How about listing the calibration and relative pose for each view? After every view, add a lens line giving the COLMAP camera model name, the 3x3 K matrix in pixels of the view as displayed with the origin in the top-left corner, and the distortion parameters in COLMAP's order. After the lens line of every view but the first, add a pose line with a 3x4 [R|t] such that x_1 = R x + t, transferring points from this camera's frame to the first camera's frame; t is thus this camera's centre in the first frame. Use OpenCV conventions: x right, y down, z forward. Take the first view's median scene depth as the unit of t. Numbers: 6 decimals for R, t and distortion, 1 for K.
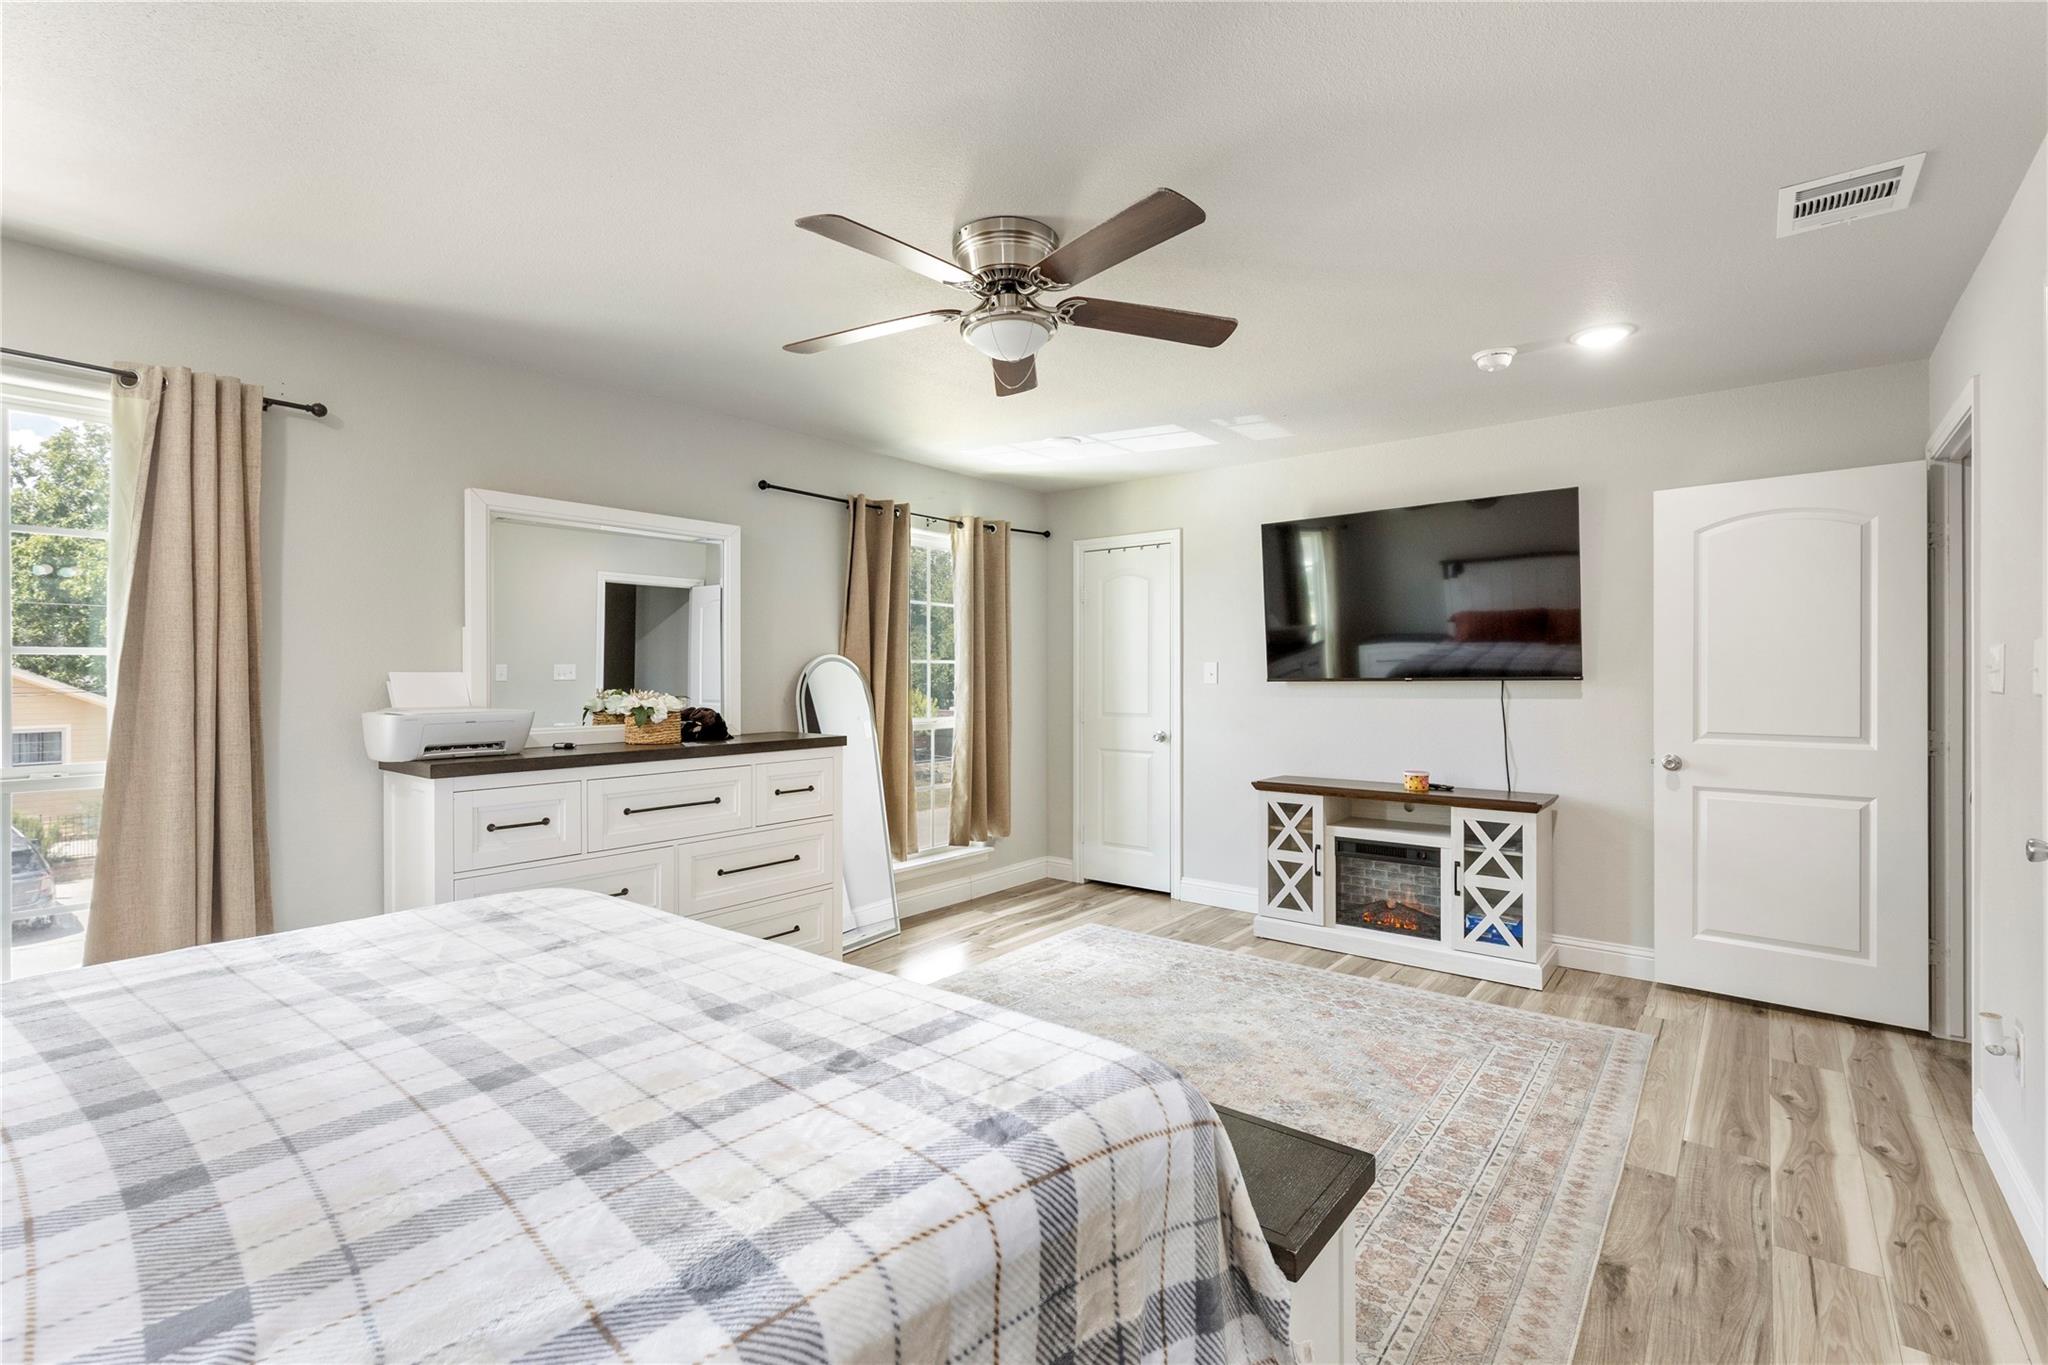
lens RADIAL K [[916.4, 0, 1037.5], [0, 916.4, 676.4], [0, 0, 1]] dist [0.001898, -0.000523]
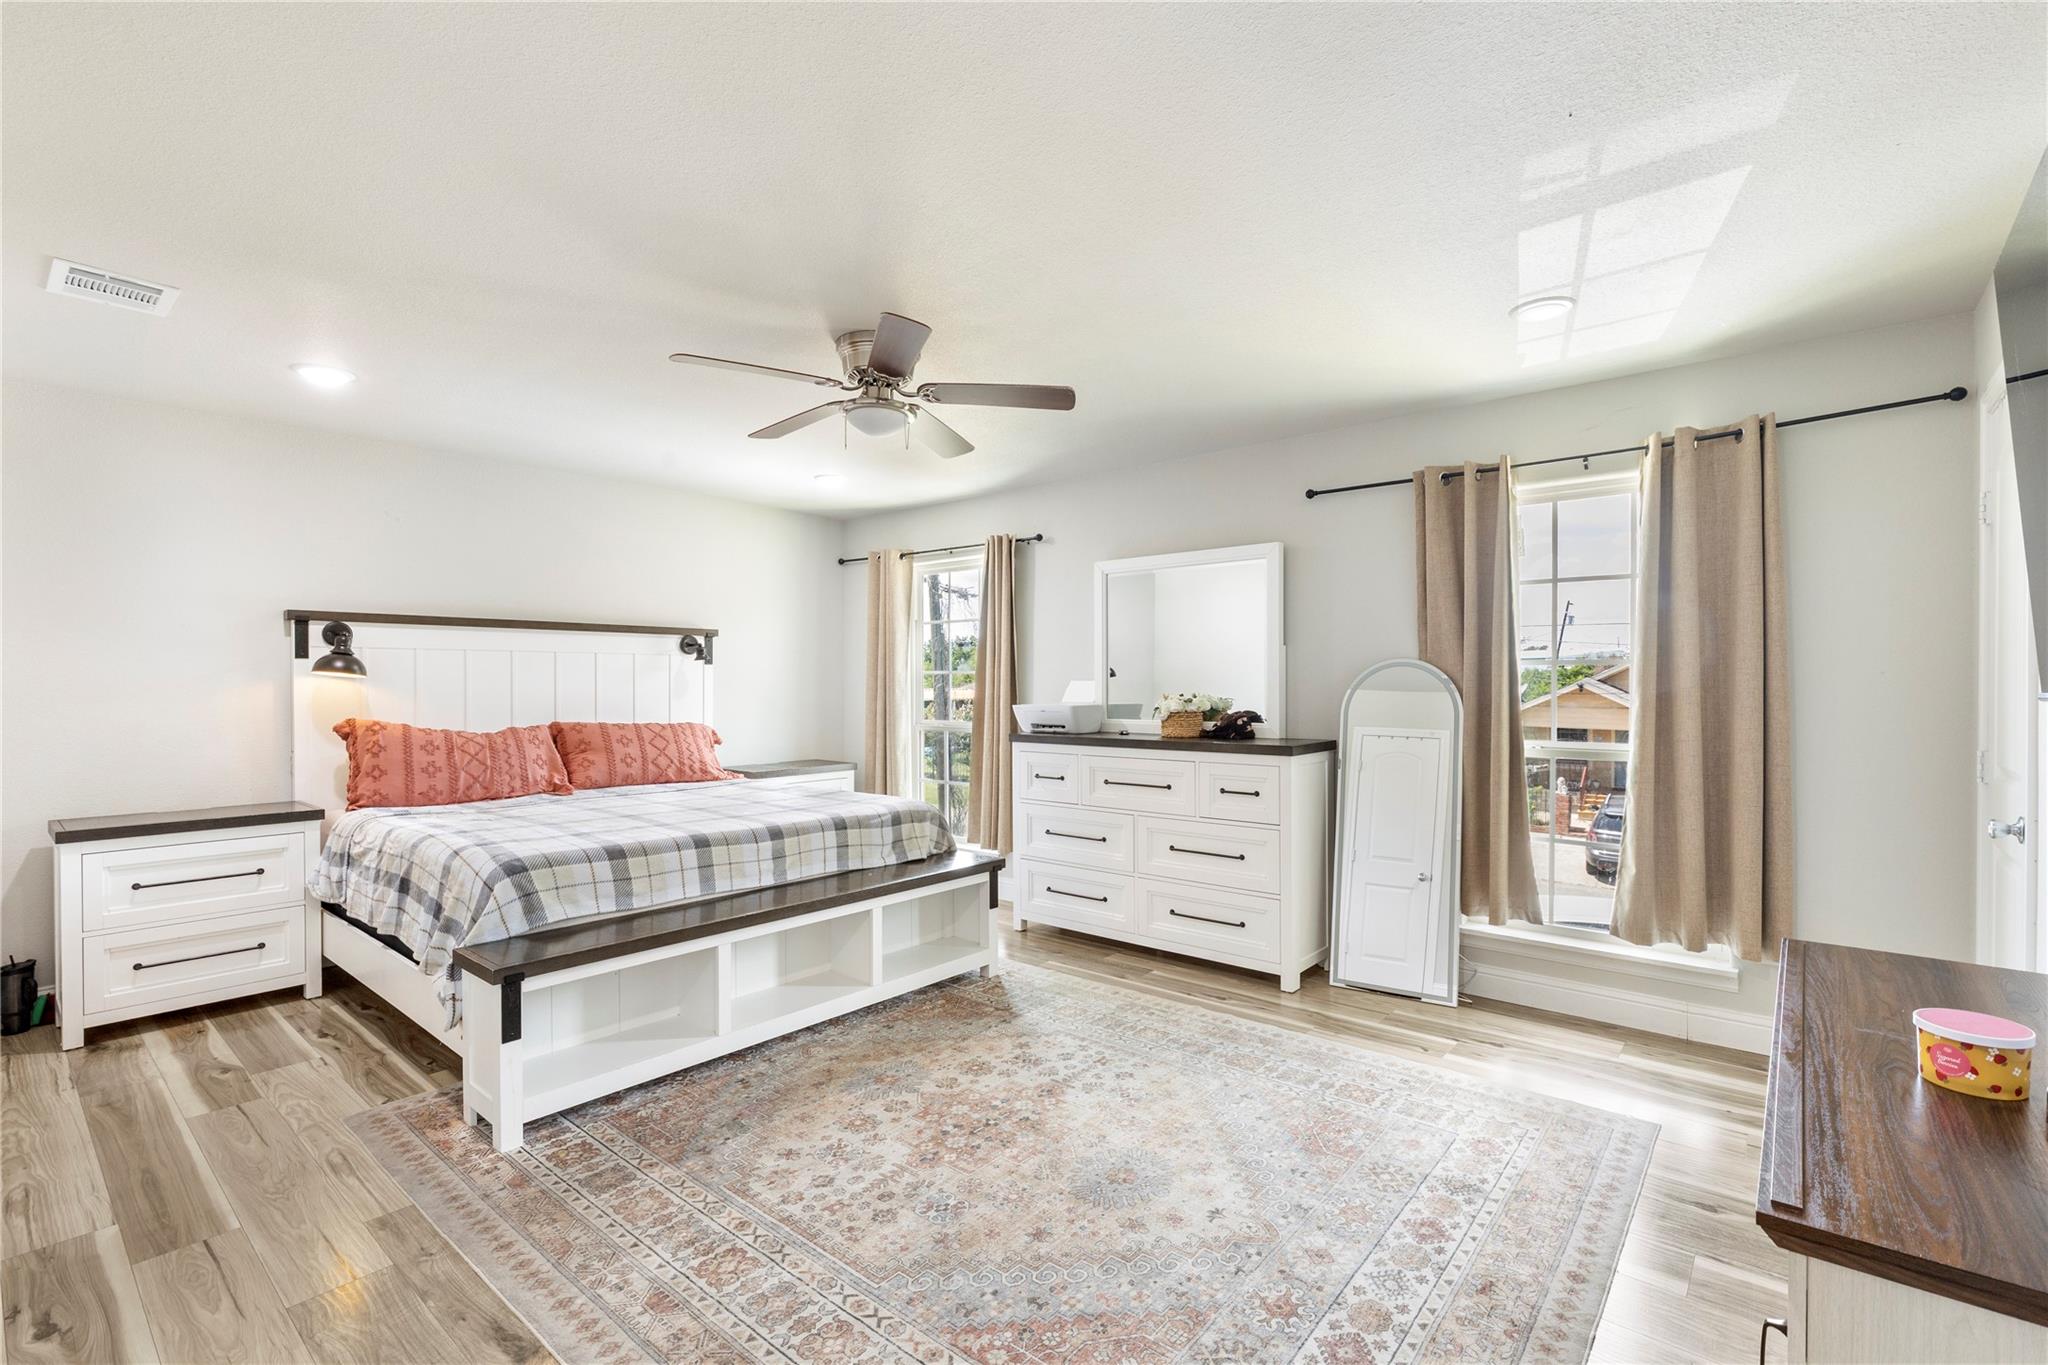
lens RADIAL K [[916.4, 0, 1037.5], [0, 916.4, 676.4], [0, 0, 1]] dist [0.001898, -0.000523]
pose [[-0.030389, -0.005423, -0.999523, 0.863153], [0.002155, 0.999983, -0.005491, -0.003180], [0.999536, -0.002321, -0.030377, 0.873049]]
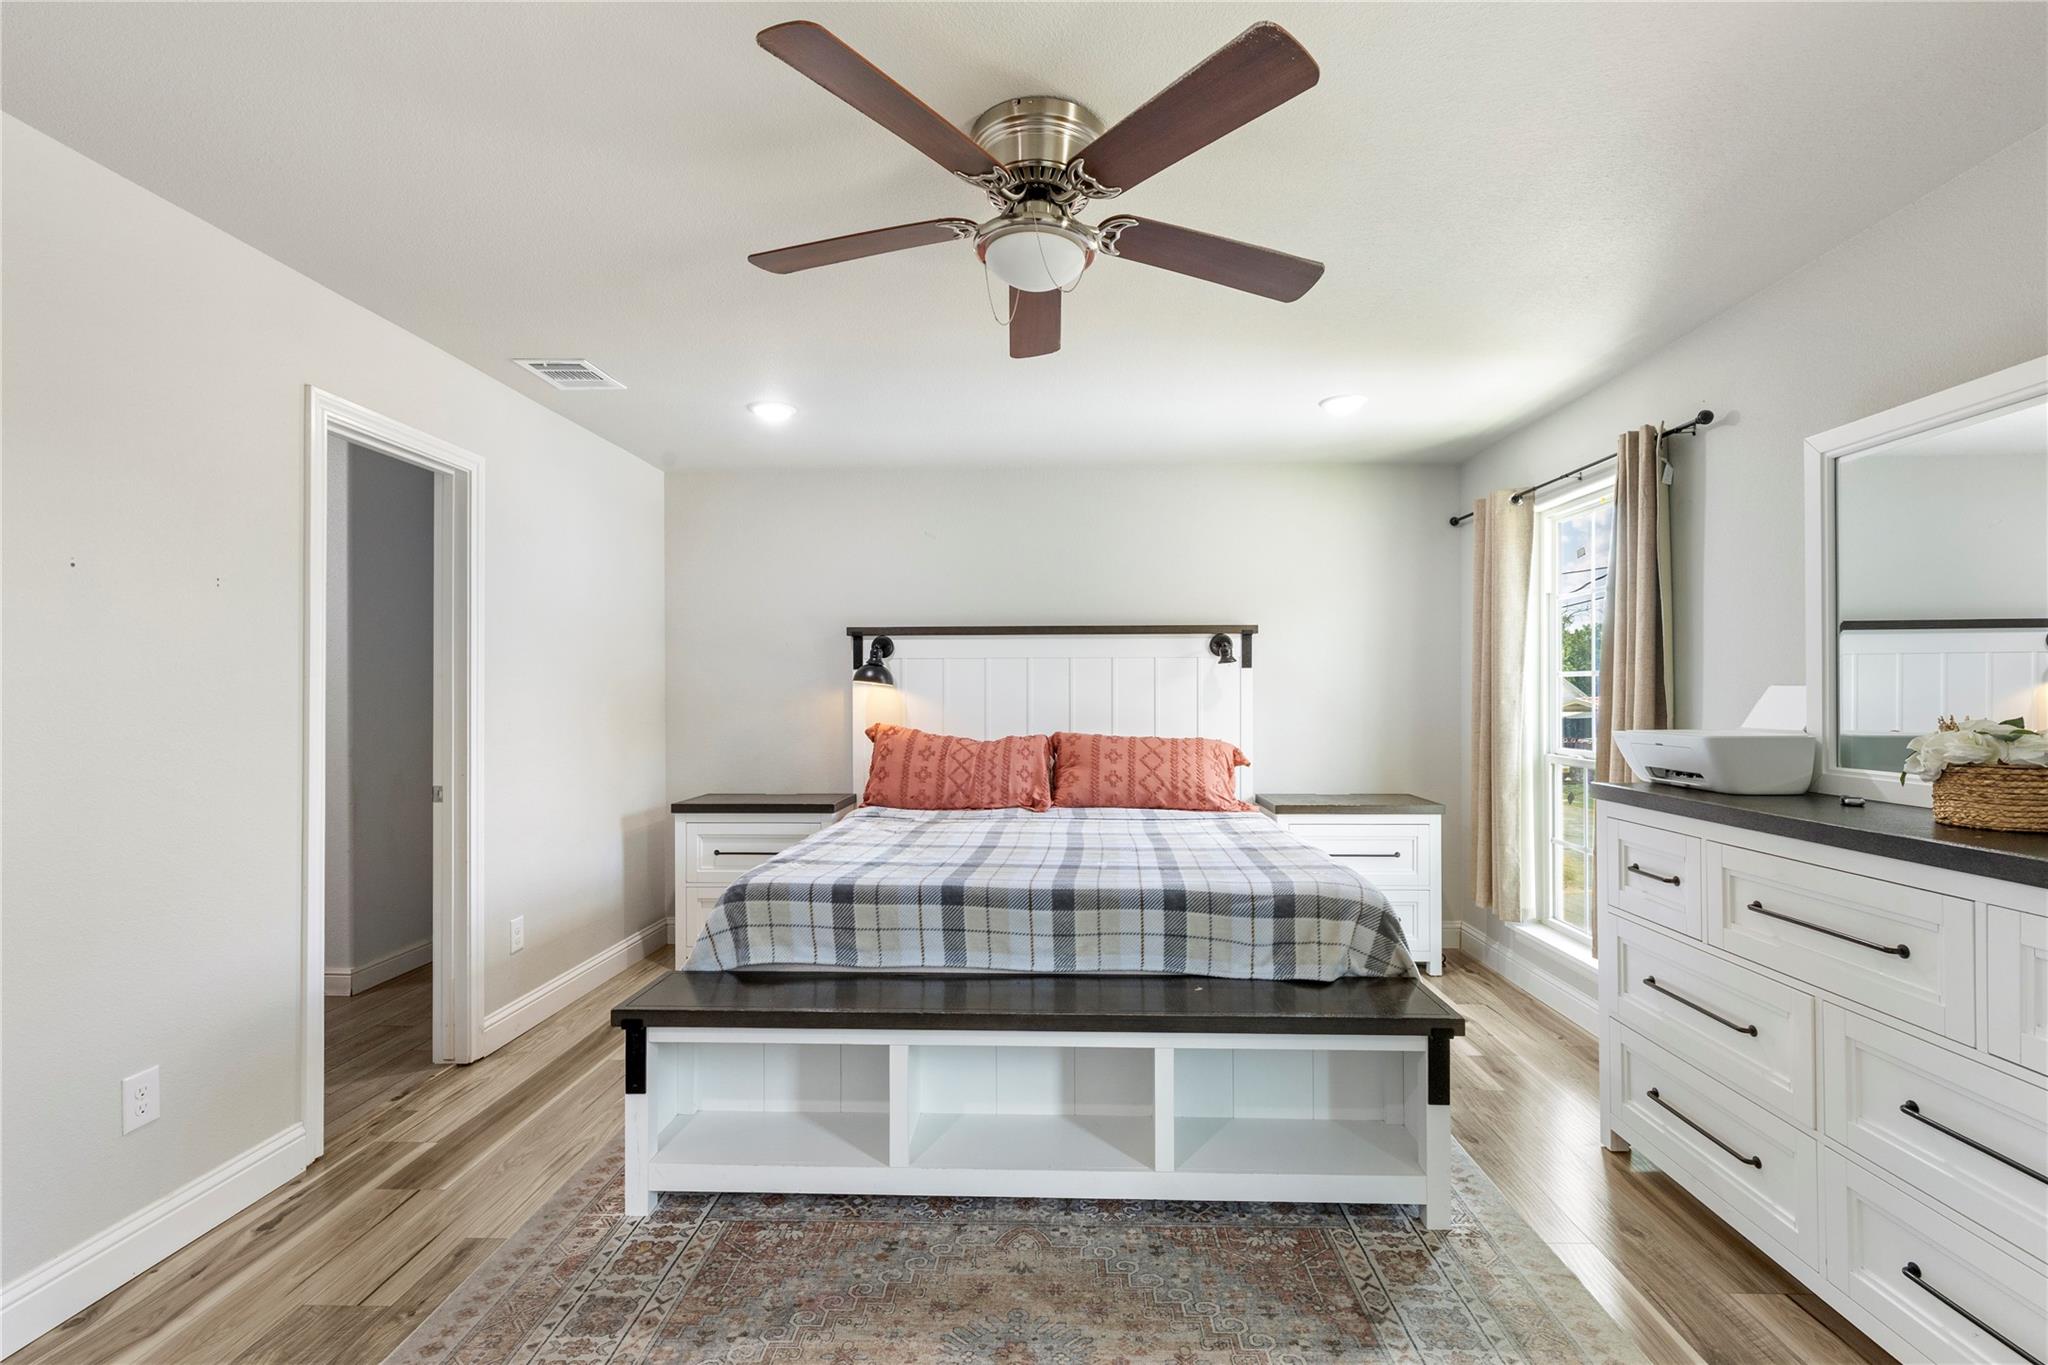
lens RADIAL K [[916.4, 0, 1037.5], [0, 916.4, 676.4], [0, 0, 1]] dist [0.001898, -0.000523]
pose [[-0.803239, -0.005806, -0.595628, 0.304440], [0.003827, 0.999882, -0.014908, -0.003195], [0.595644, -0.014254, -0.803122, 1.129569]]
